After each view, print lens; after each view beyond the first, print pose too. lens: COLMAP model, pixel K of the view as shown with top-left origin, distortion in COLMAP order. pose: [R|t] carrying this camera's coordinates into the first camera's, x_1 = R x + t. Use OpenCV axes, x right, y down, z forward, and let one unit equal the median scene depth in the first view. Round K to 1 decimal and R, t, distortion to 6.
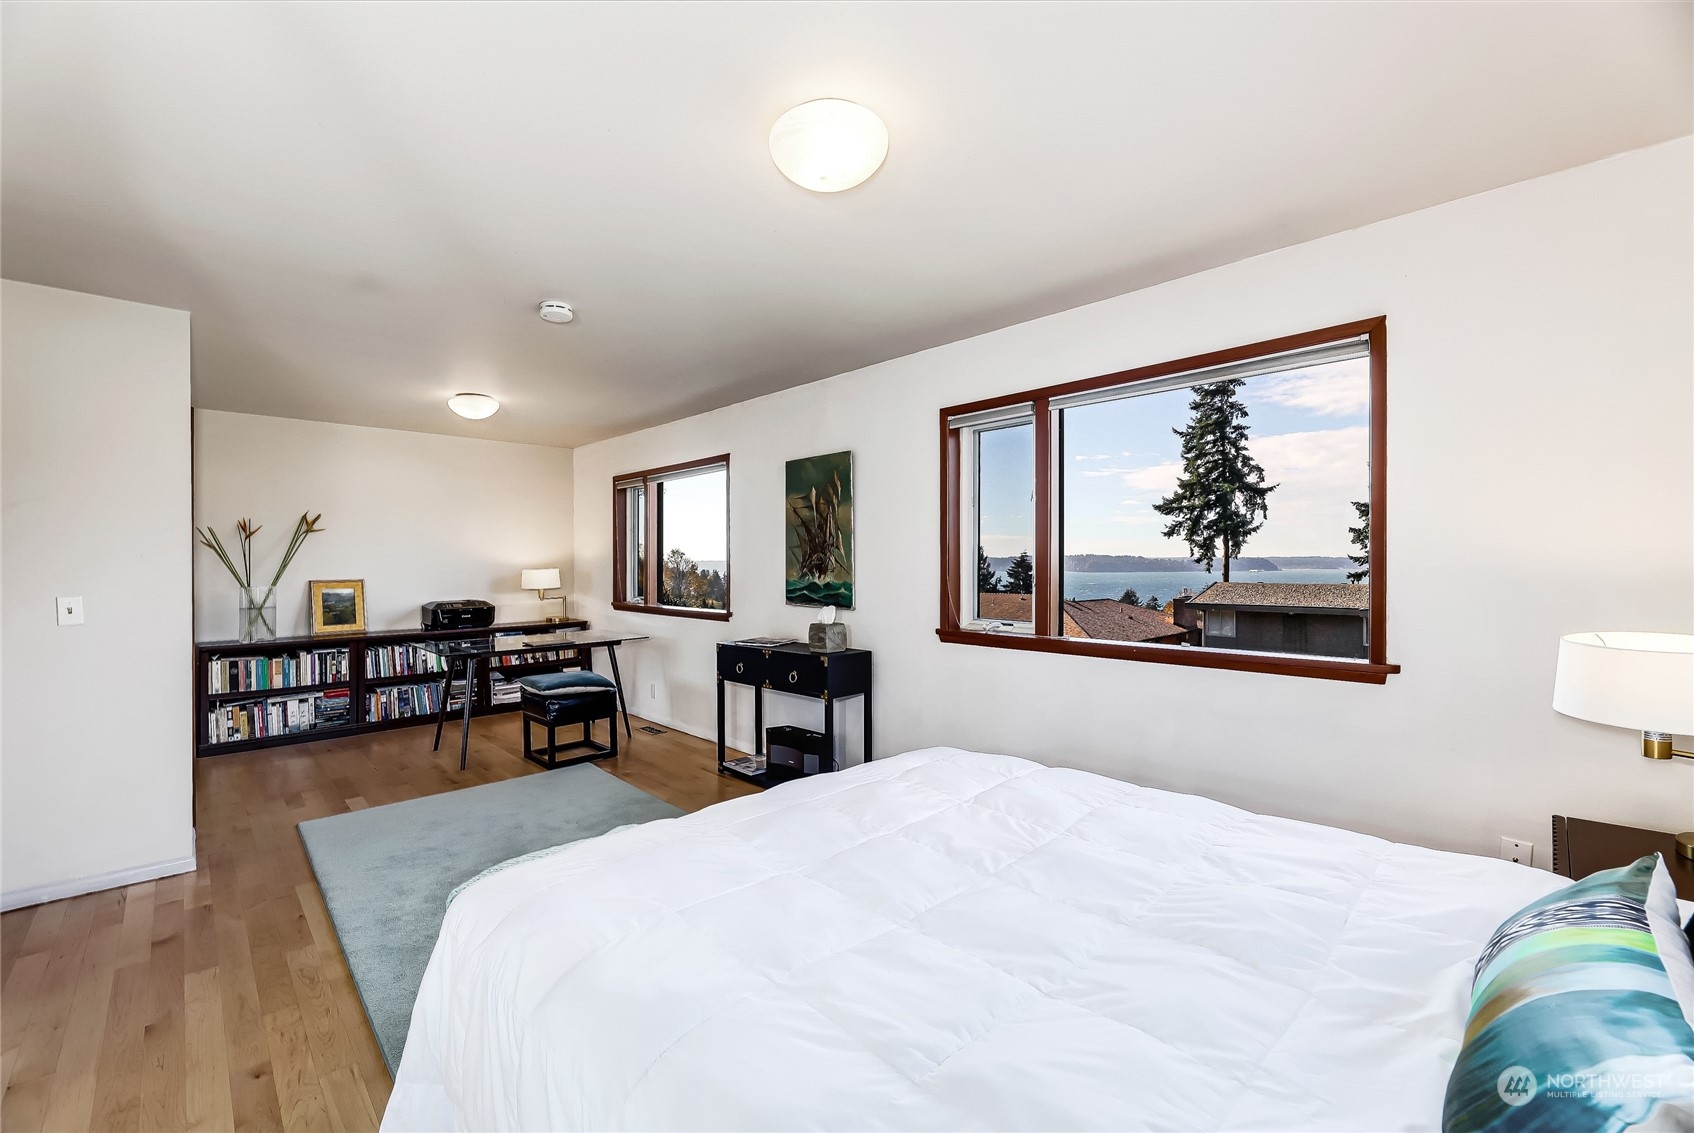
lens RADIAL K [[686.7, 0, 848.3], [0, 686.7, 560.3], [0, 0, 1]] dist [-0.002062, -0.000459]
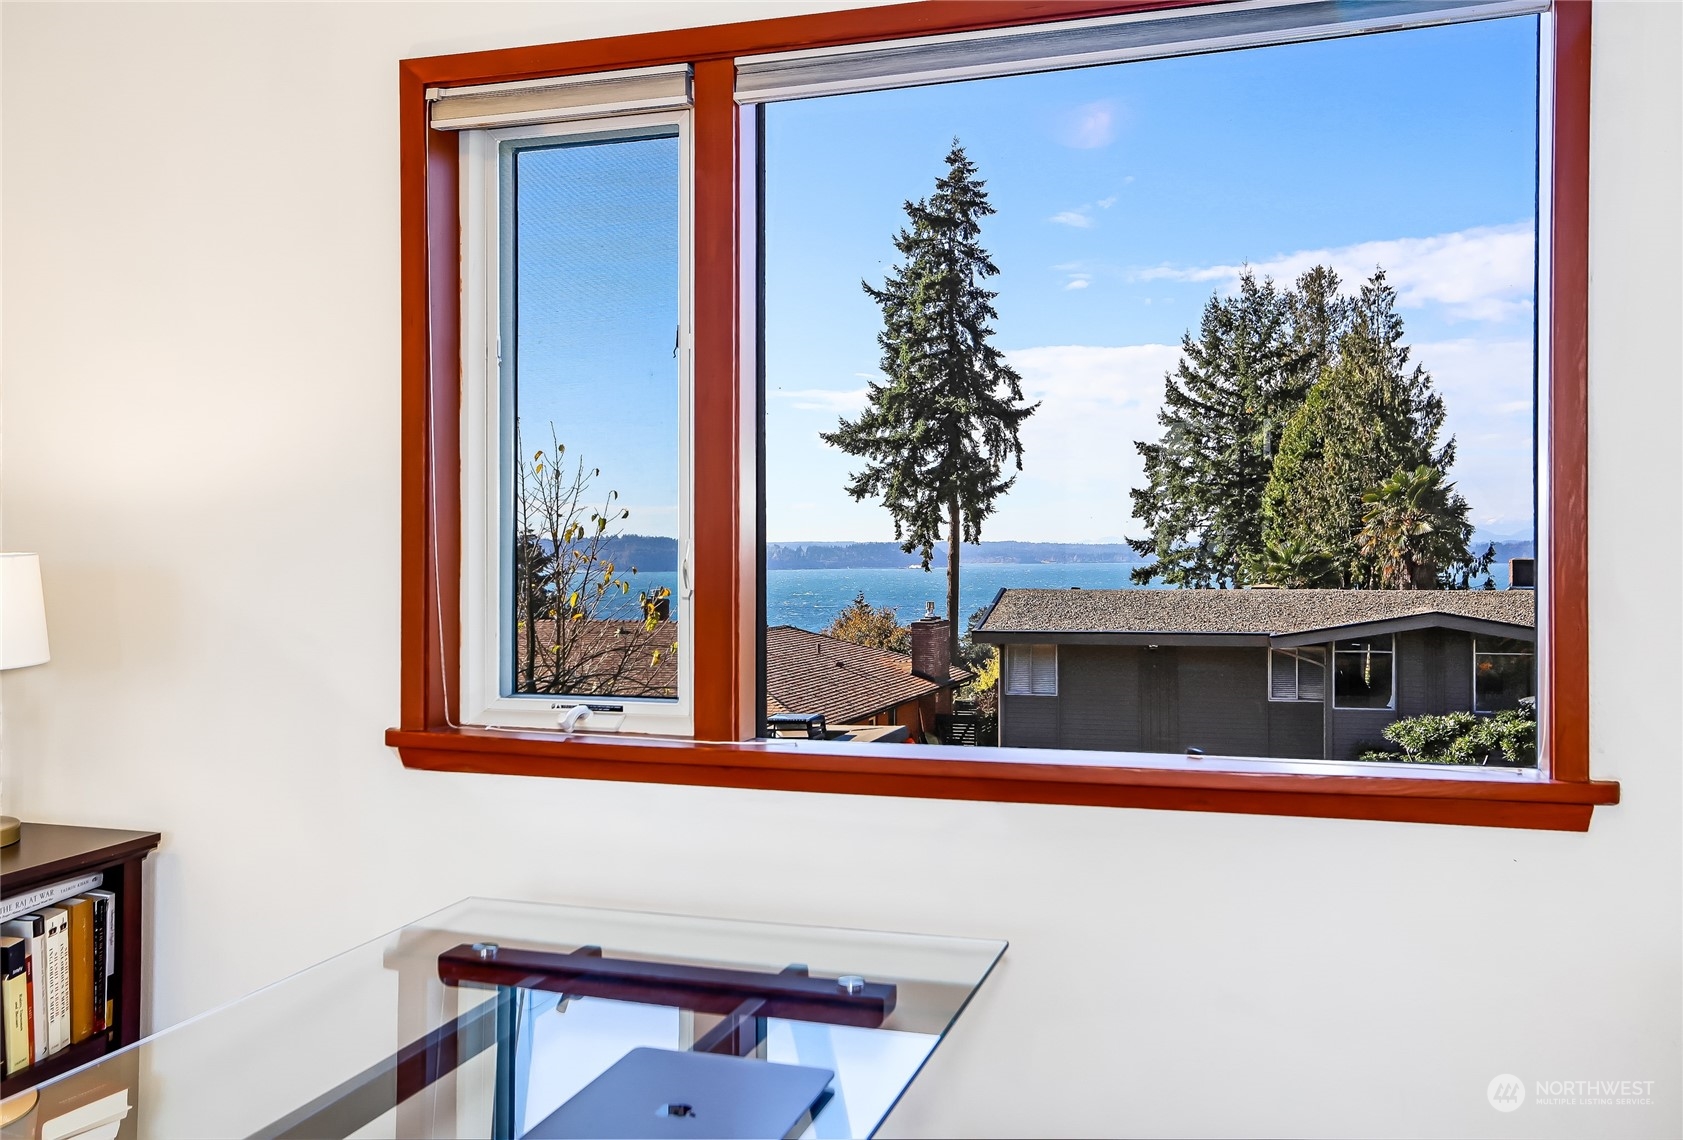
lens RADIAL K [[1437.3, 0, 910.6], [0, 1437.3, 549.5], [0, 0, 1]] dist [0.004430, 0.020217]
pose [[0.882490, 0.001912, 0.470327, 0.024818], [-0.002764, 0.999996, 0.001123, 0.010597], [-0.470323, -0.002291, 0.882492, 0.280345]]
